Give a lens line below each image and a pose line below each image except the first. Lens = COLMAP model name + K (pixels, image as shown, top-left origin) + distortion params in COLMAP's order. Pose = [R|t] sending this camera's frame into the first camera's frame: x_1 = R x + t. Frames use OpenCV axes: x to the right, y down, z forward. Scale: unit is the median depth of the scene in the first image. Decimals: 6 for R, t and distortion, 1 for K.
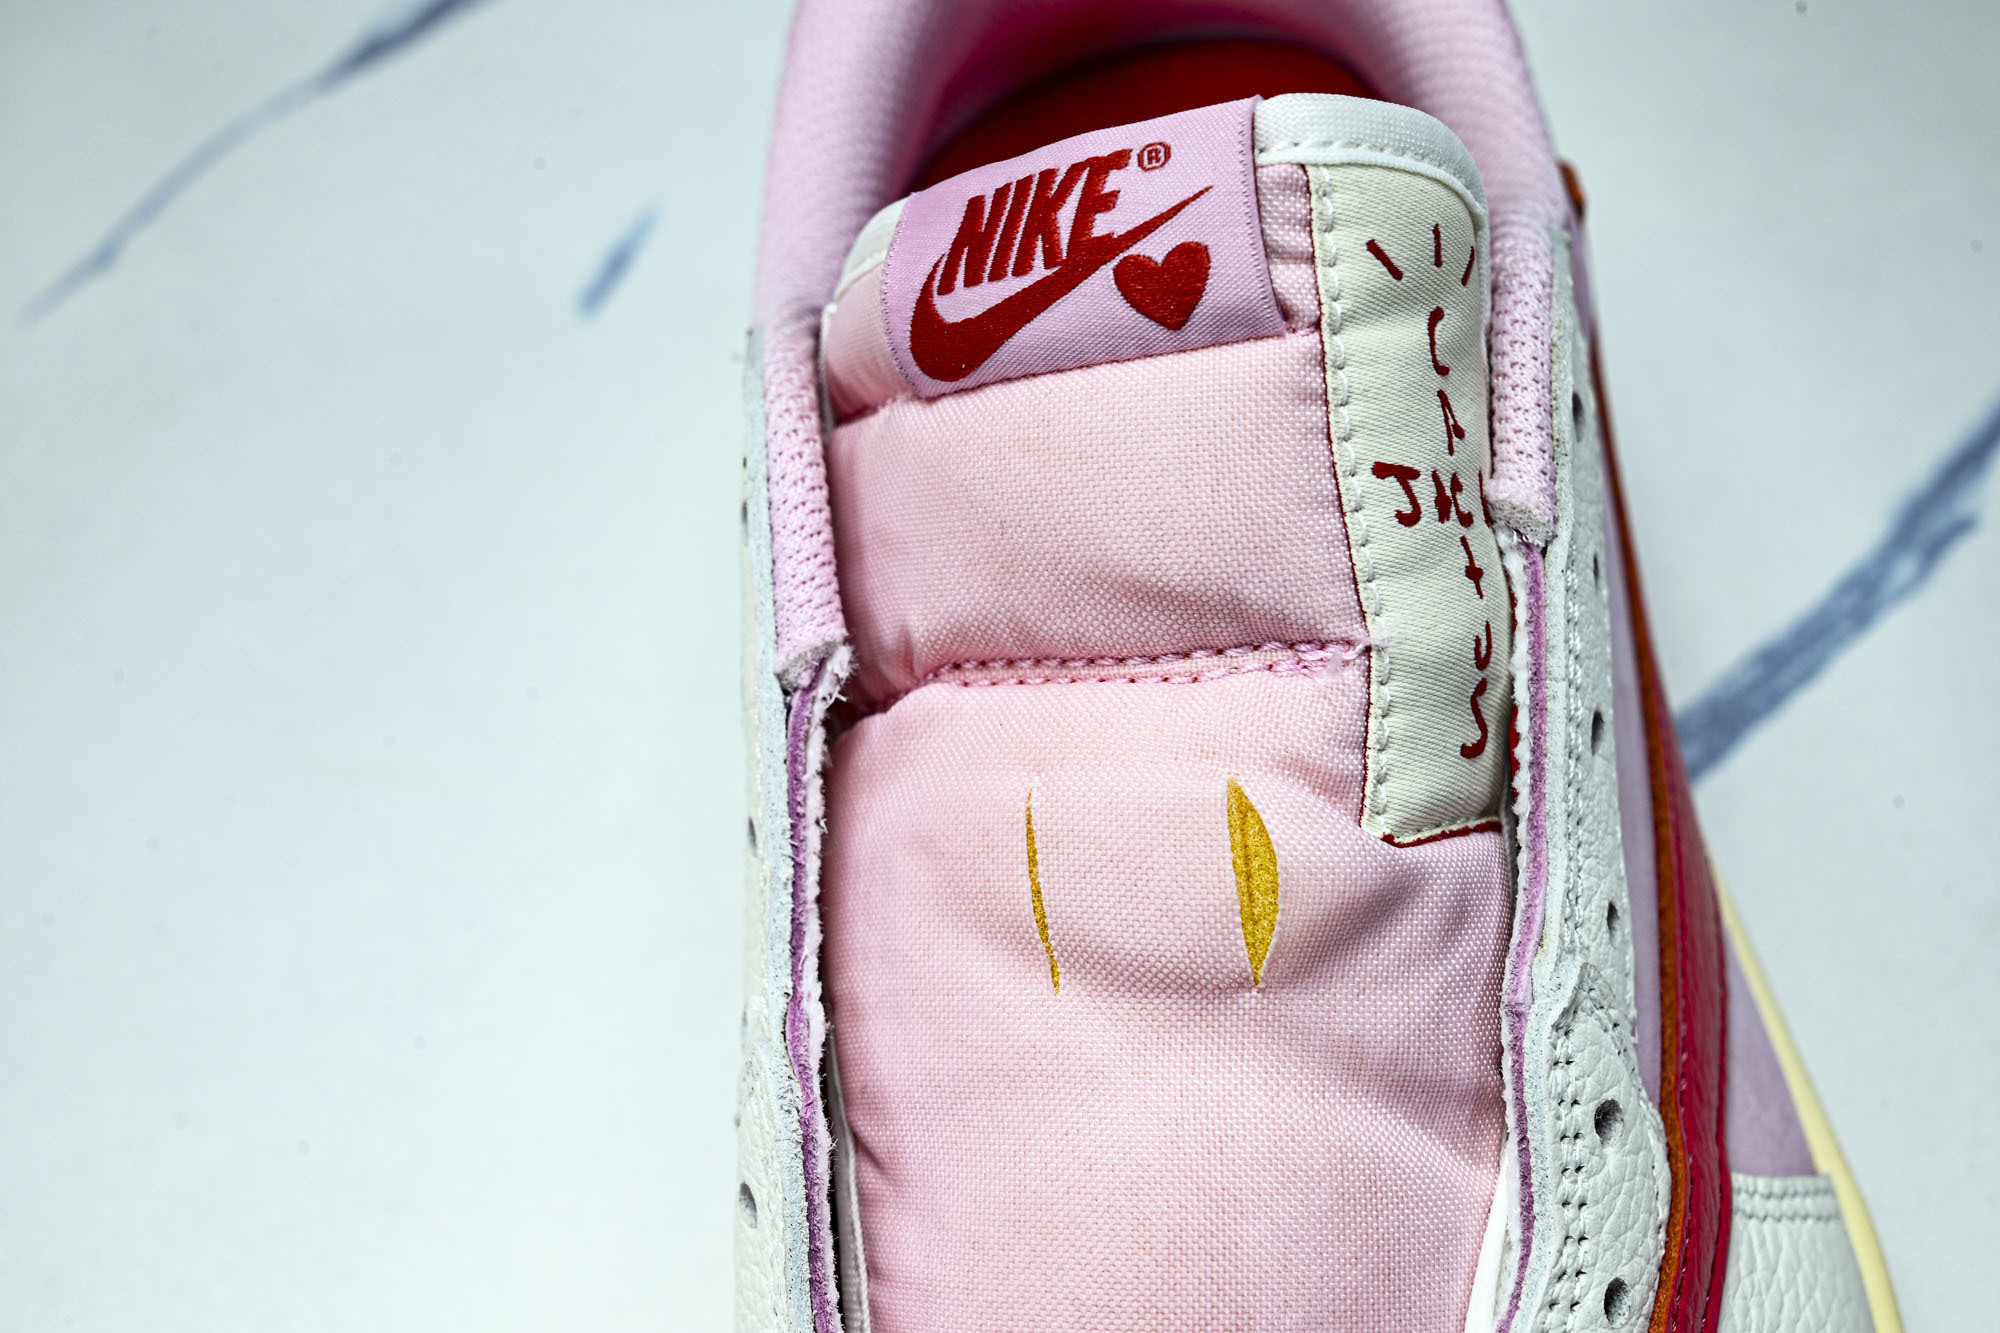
lens RADIAL K [[3981.0, 0, 1000.0], [0, 3981.0, 666.5], [0, 0, 1]] dist [-0.012729, 0.057871]
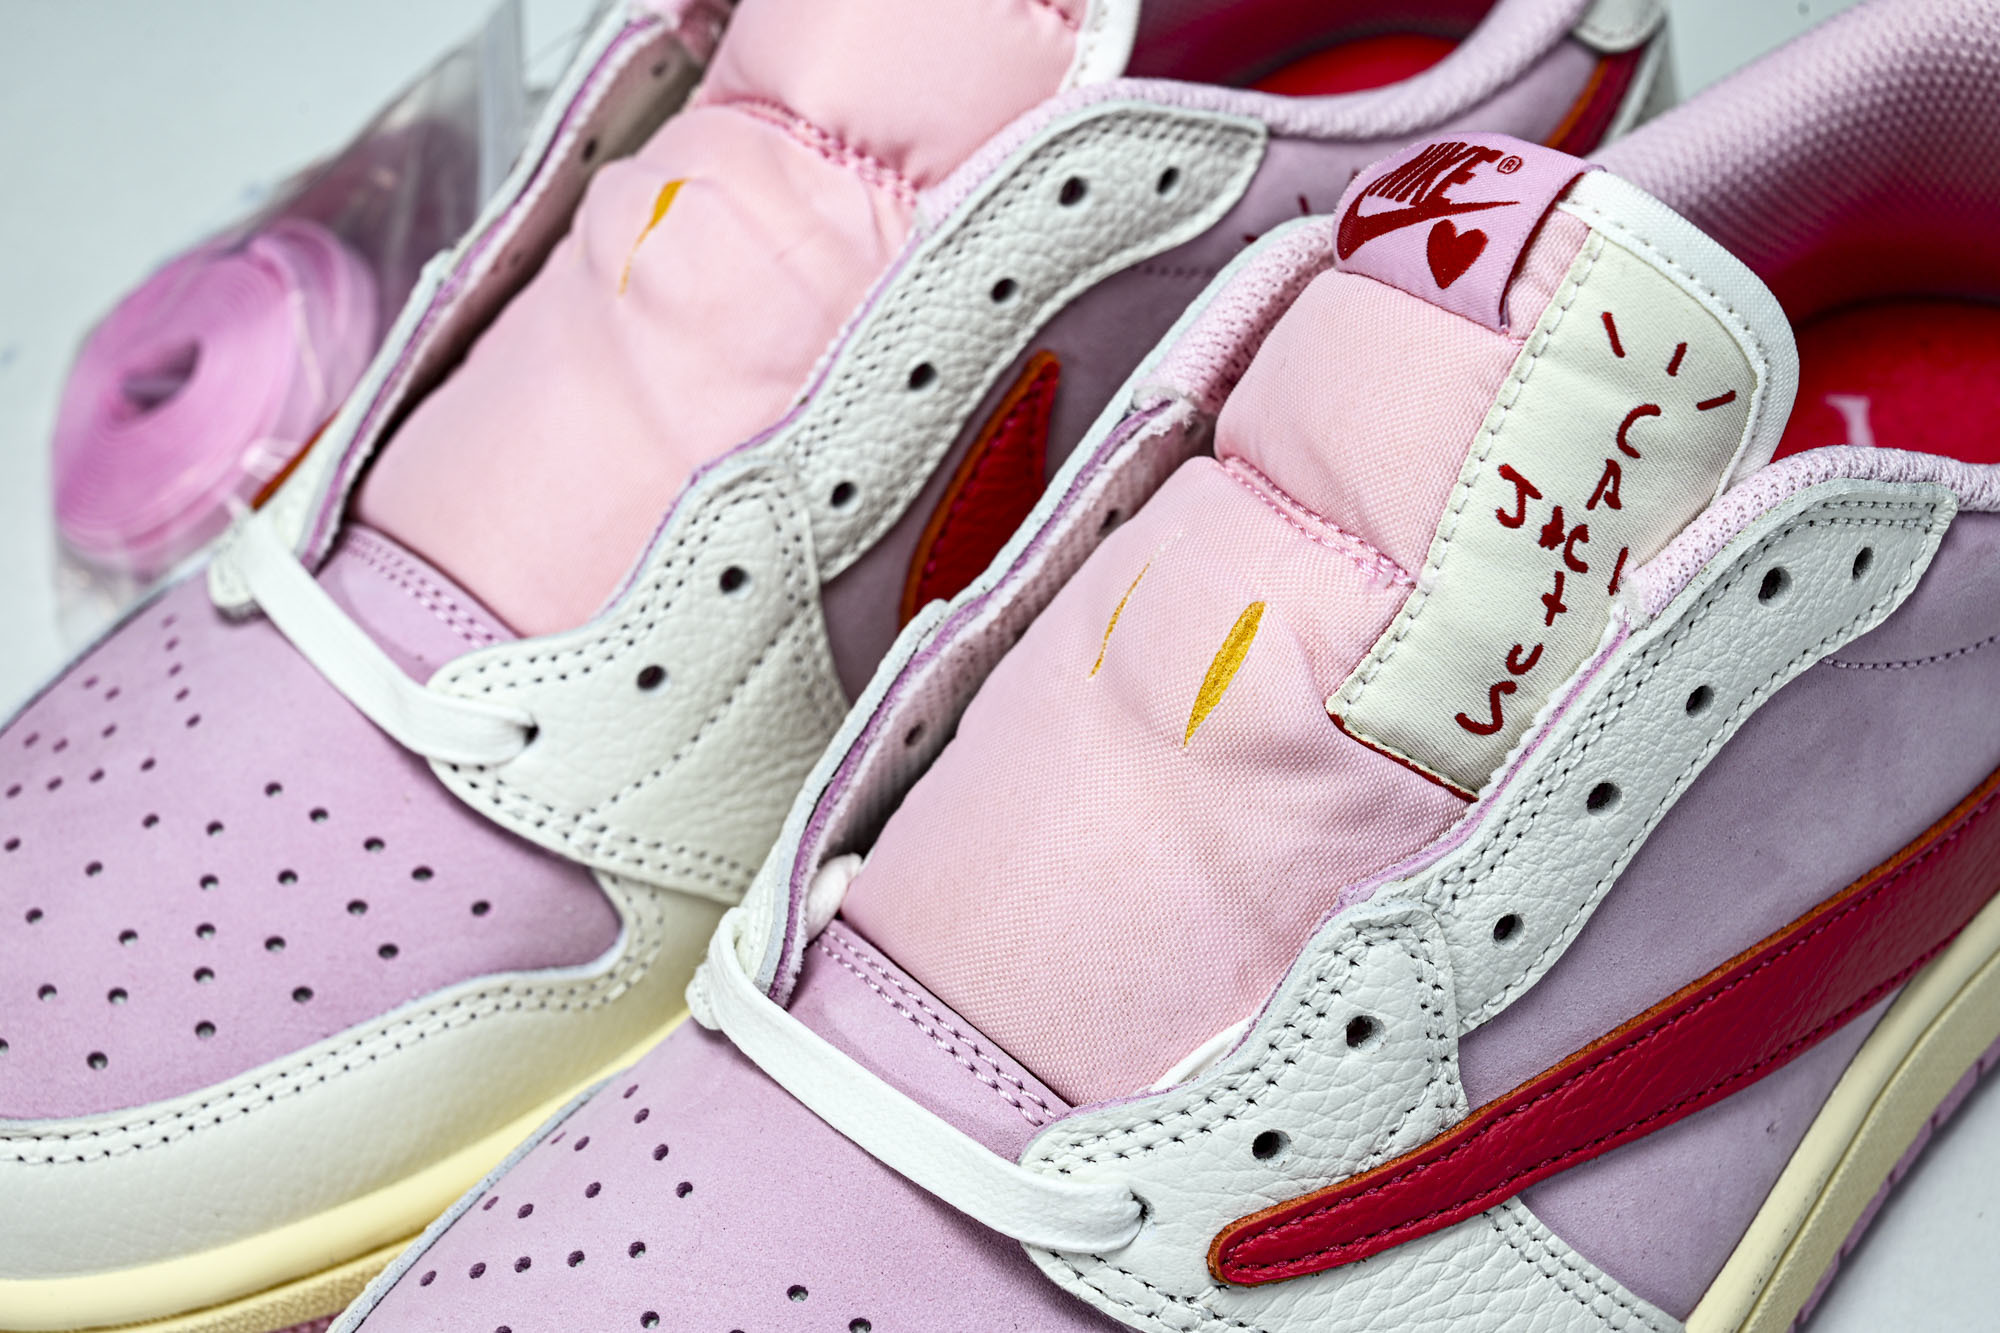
lens RADIAL K [[3981.0, 0, 1000.0], [0, 3981.0, 666.5], [0, 0, 1]] dist [-0.012729, 0.057871]
pose [[0.660436, 0.547593, -0.513776, 0.651147], [-0.565996, 0.812673, 0.138602, -0.081821], [0.493430, 0.199257, 0.846655, -0.101158]]
